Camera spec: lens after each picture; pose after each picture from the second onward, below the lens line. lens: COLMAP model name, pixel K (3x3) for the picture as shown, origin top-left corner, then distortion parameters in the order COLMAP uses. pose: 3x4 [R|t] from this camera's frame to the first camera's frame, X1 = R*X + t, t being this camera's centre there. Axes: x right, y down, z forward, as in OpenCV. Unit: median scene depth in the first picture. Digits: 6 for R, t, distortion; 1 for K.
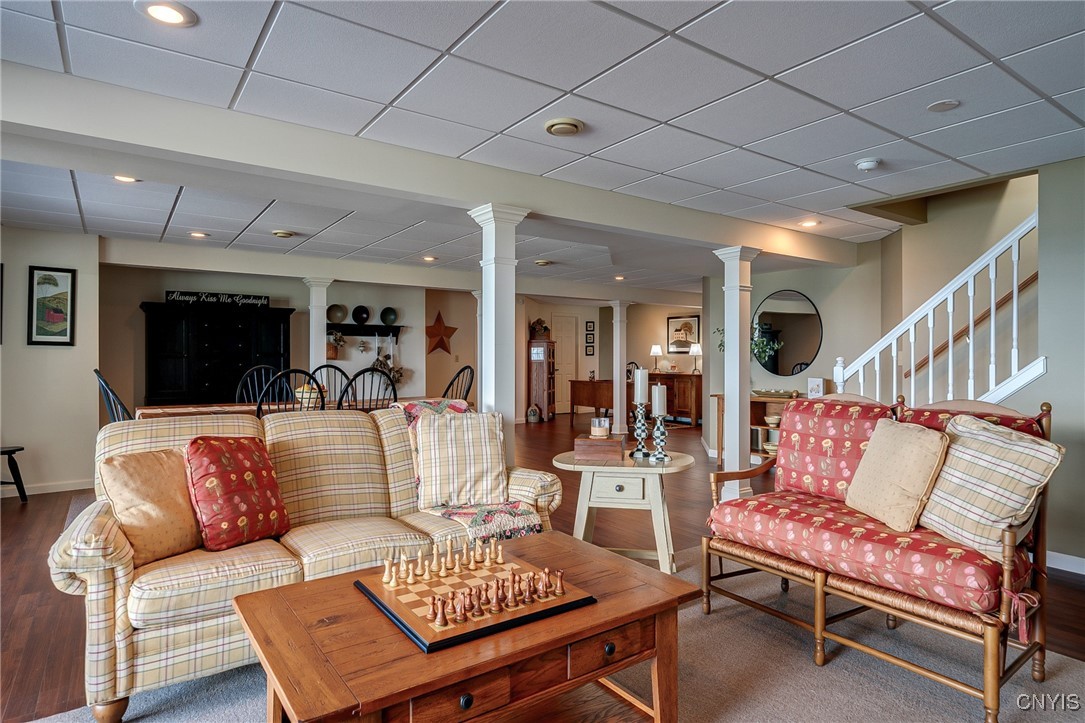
lens RADIAL K [[621.3, 0, 540.9], [0, 621.3, 357.4], [0, 0, 1]] dist [0.000433, 0.009503]
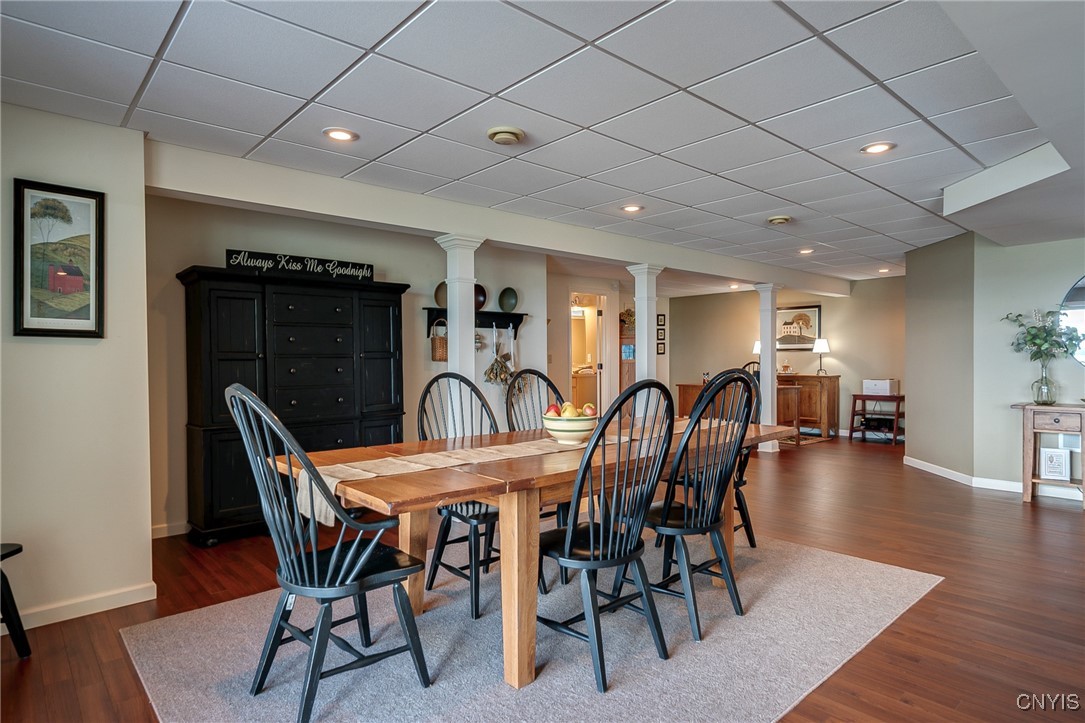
lens RADIAL K [[621.3, 0, 545.0], [0, 621.3, 358.9], [0, 0, 1]] dist [0.000433, 0.009503]
pose [[0.993287, -0.007861, 0.115409, -0.295207], [0.007720, 0.999969, 0.001664, 0.000773], [-0.115419, -0.000762, 0.993317, 0.292172]]
